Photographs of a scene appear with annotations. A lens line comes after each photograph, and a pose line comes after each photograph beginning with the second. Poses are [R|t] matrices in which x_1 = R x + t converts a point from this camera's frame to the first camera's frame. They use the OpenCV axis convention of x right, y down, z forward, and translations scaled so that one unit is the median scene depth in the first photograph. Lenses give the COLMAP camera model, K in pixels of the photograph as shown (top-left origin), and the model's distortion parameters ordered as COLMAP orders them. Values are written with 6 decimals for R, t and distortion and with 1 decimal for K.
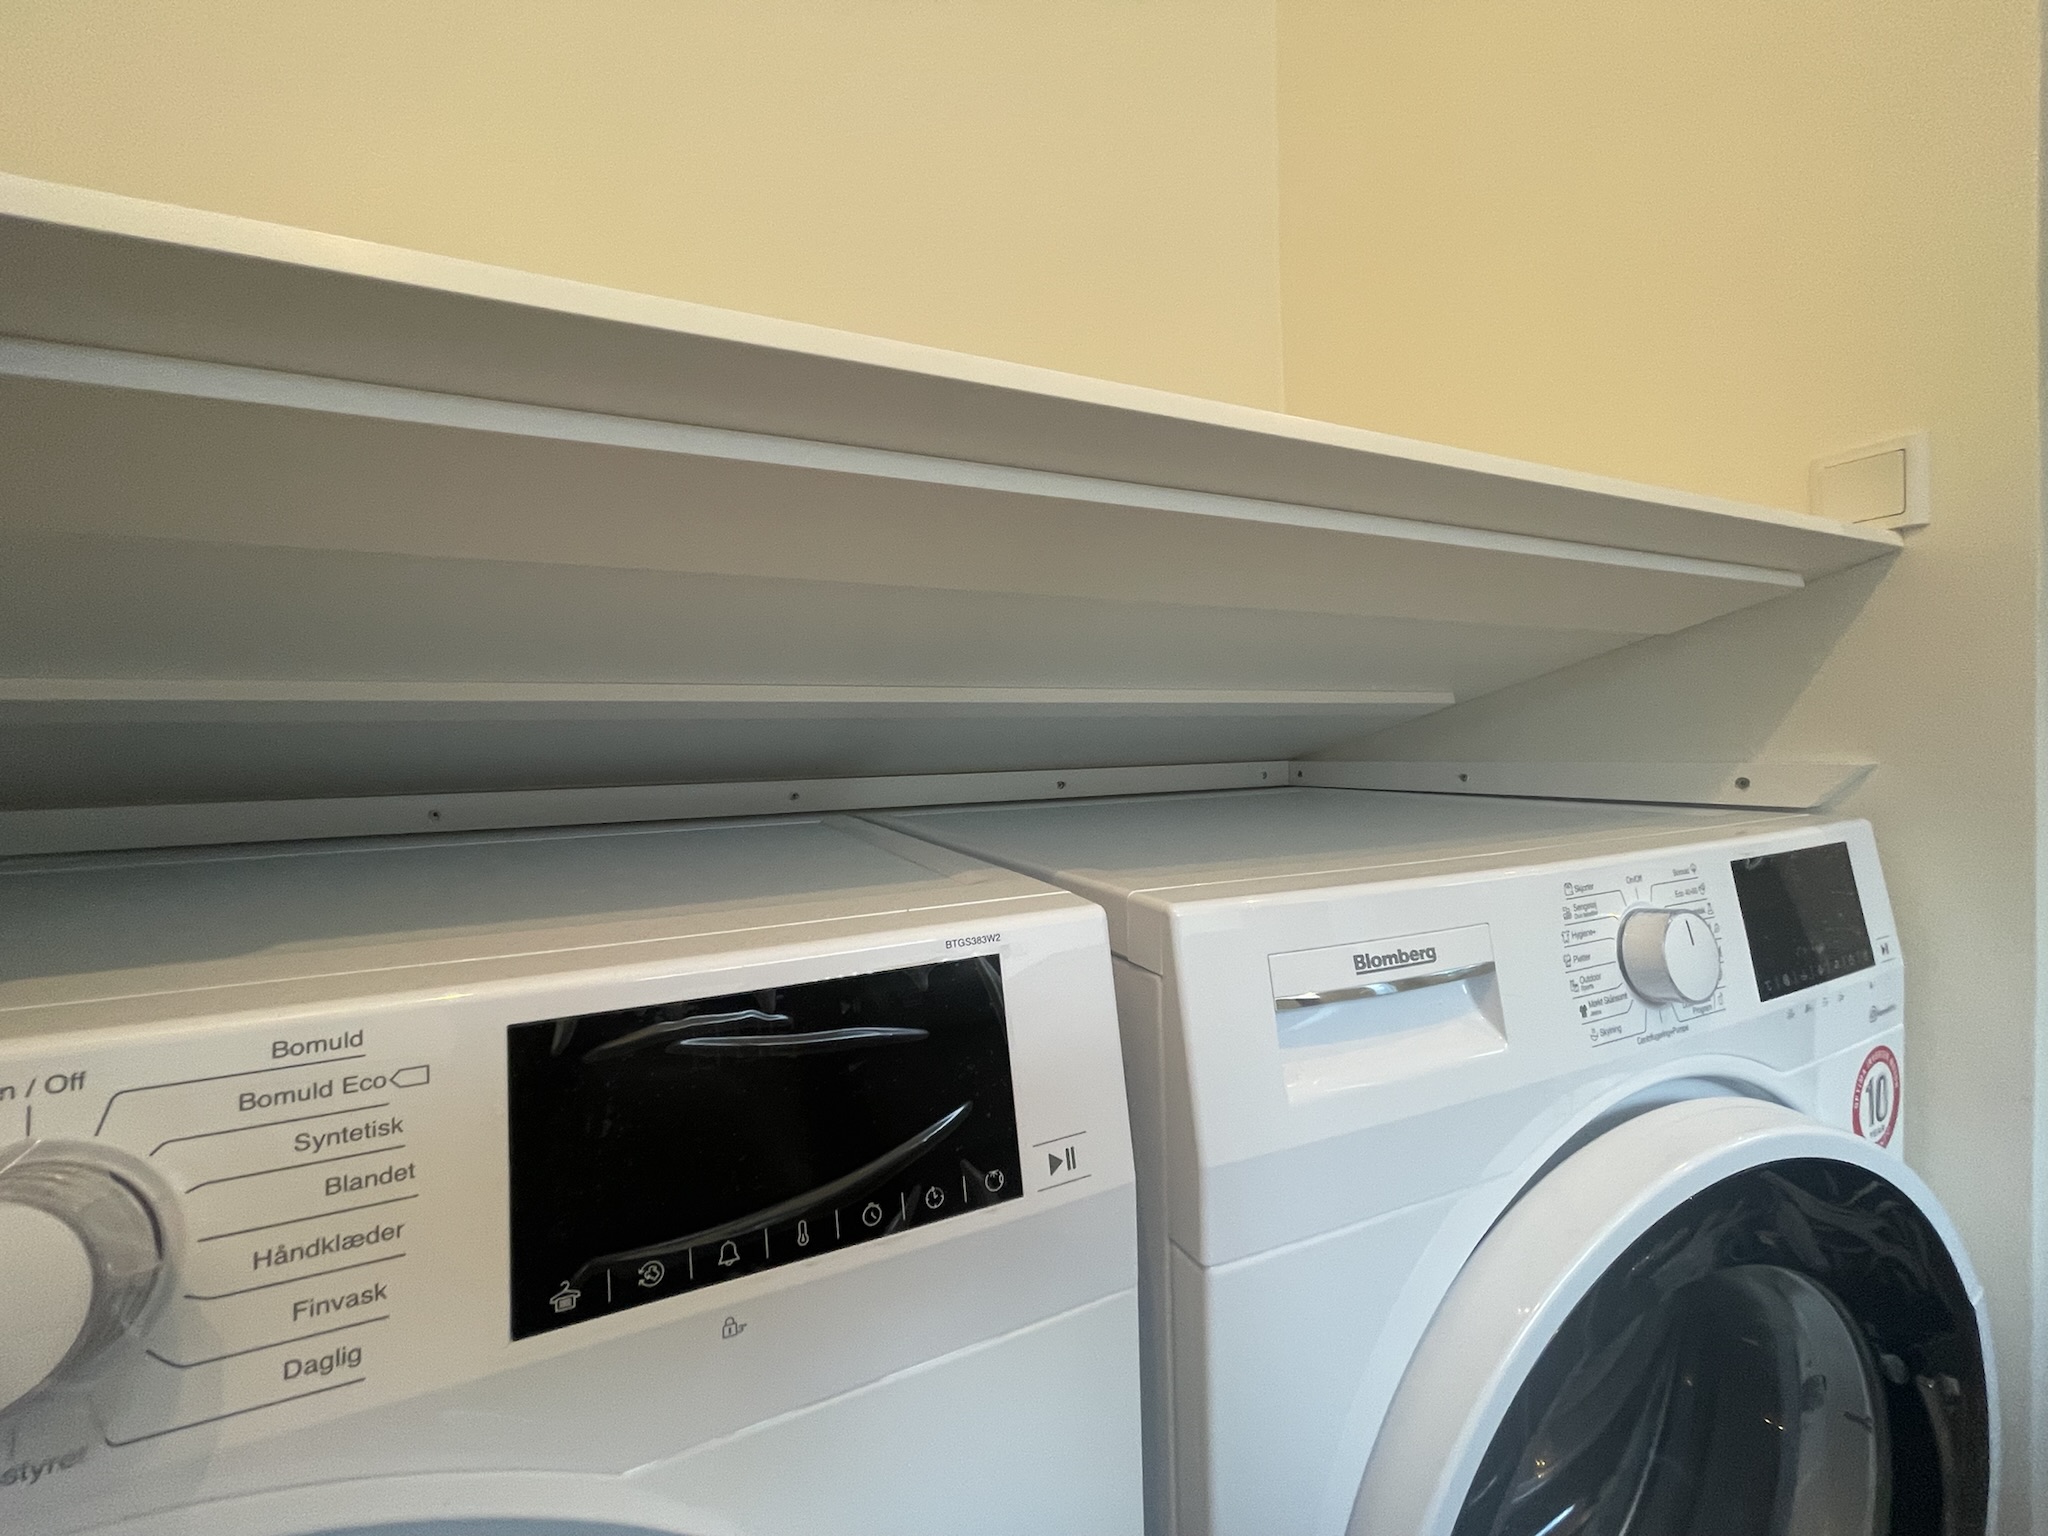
lens RADIAL K [[826.1, 0, 1017.8], [0, 826.1, 766.0], [0, 0, 1]] dist [-0.006776, 0.001701]
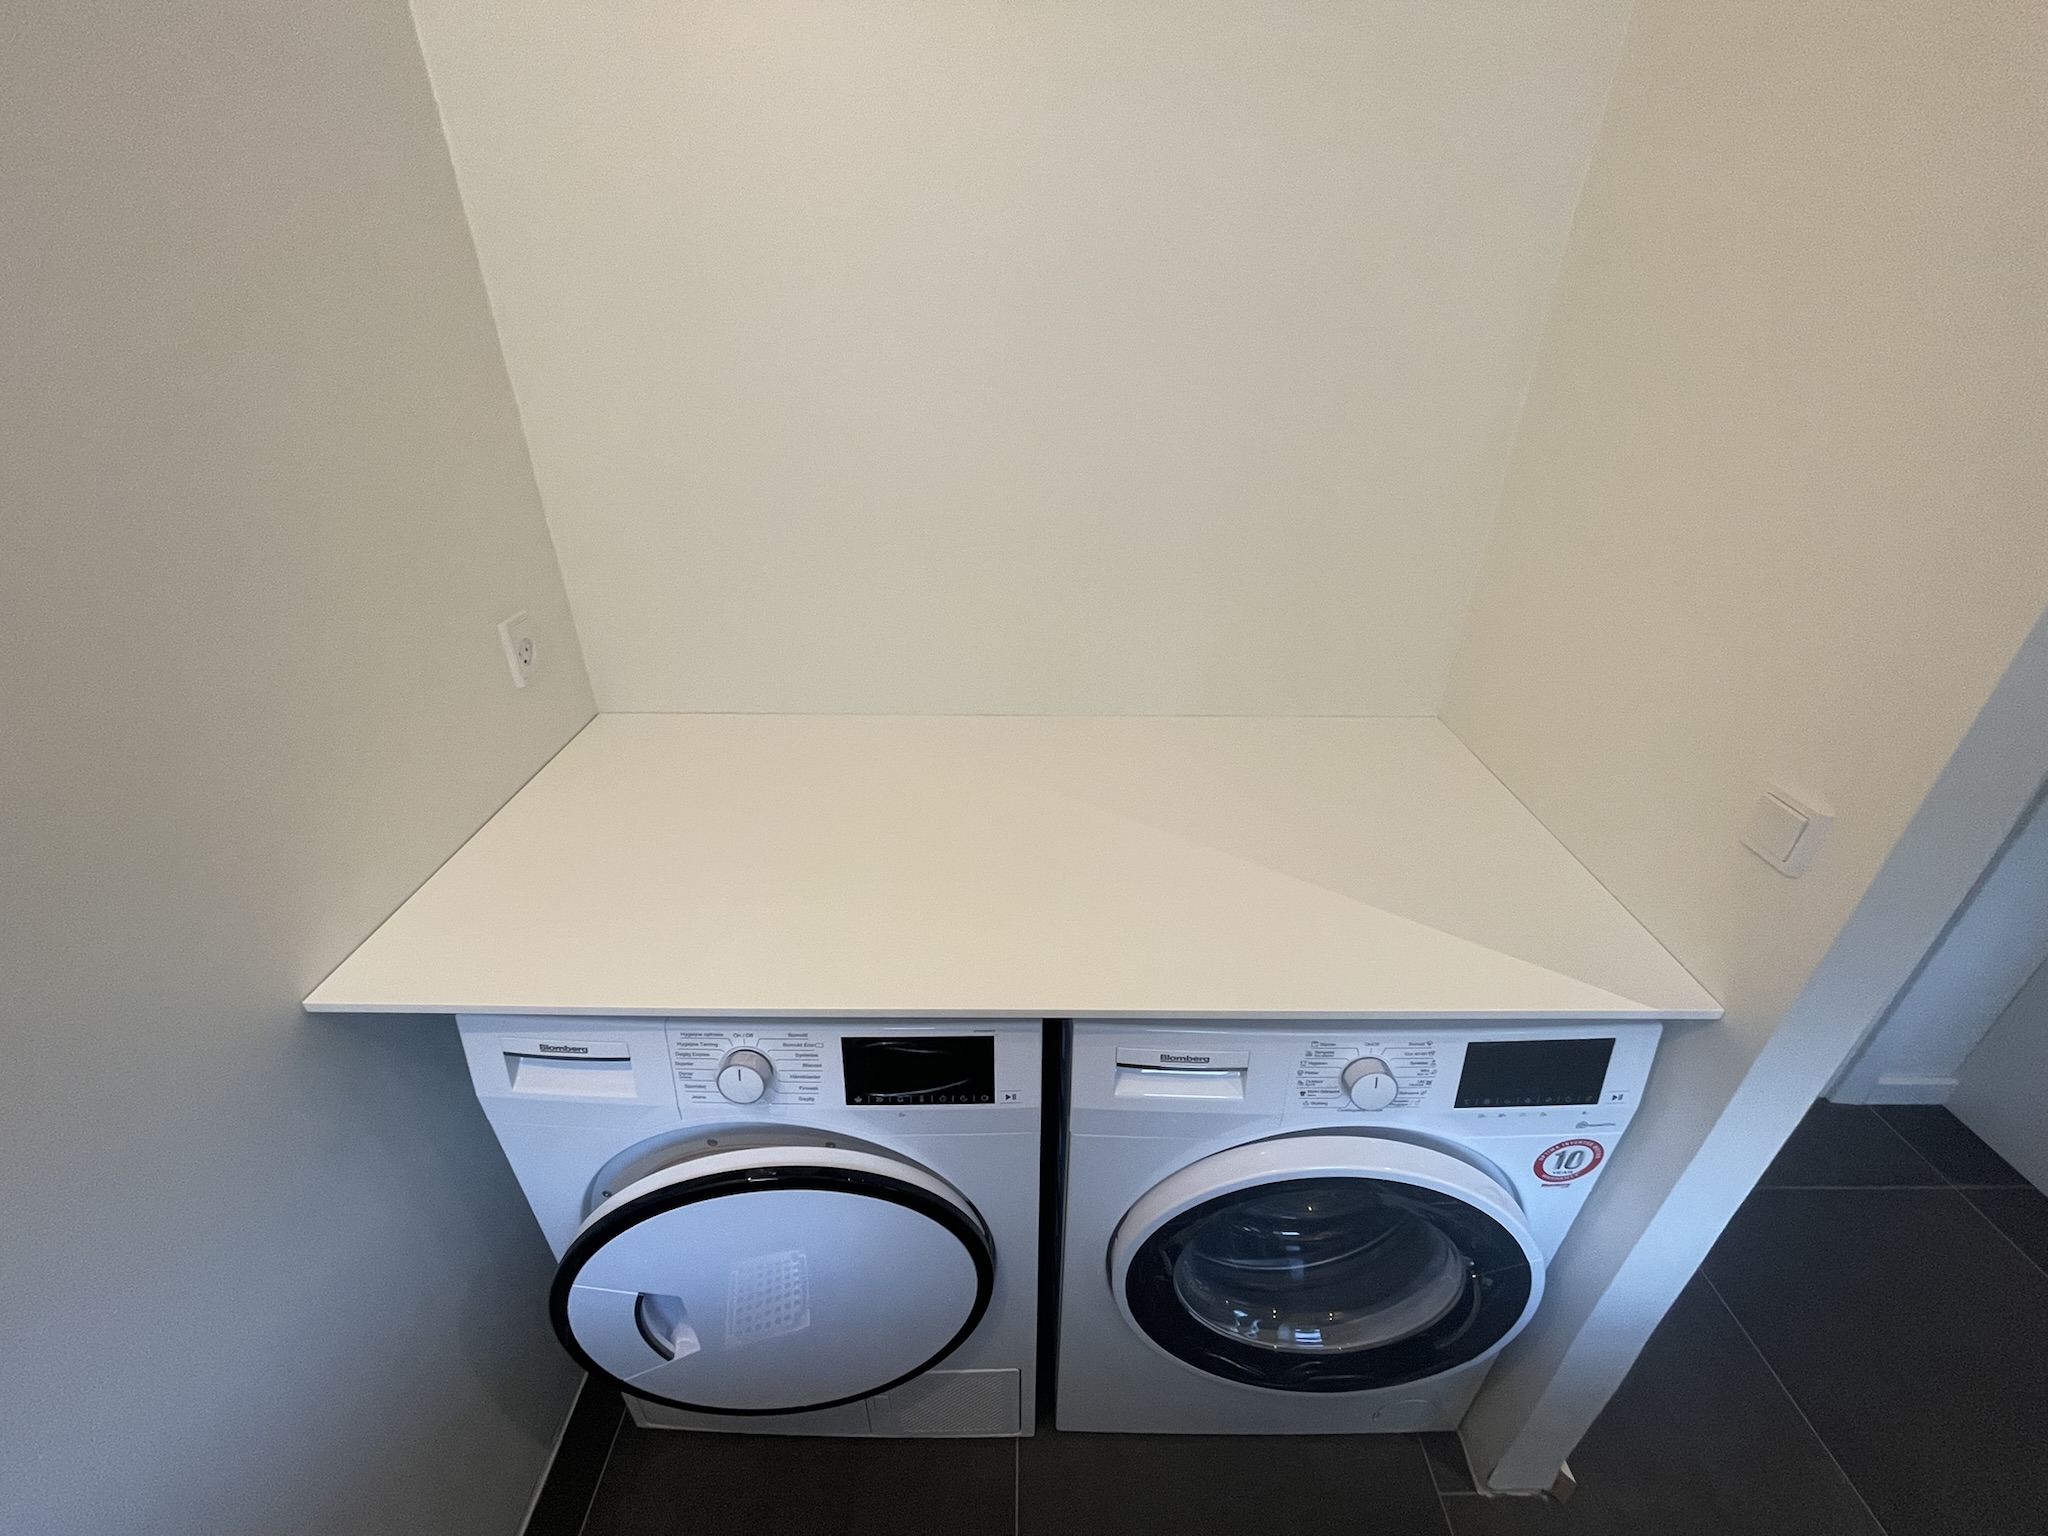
lens RADIAL K [[826.1, 0, 1024.4], [0, 826.1, 768.8], [0, 0, 1]] dist [-0.006776, 0.001701]
pose [[0.909024, 0.230076, -0.347478, 0.855953], [-0.038842, 0.876937, 0.479034, -1.955411], [0.414930, -0.421957, 0.806093, -0.839546]]
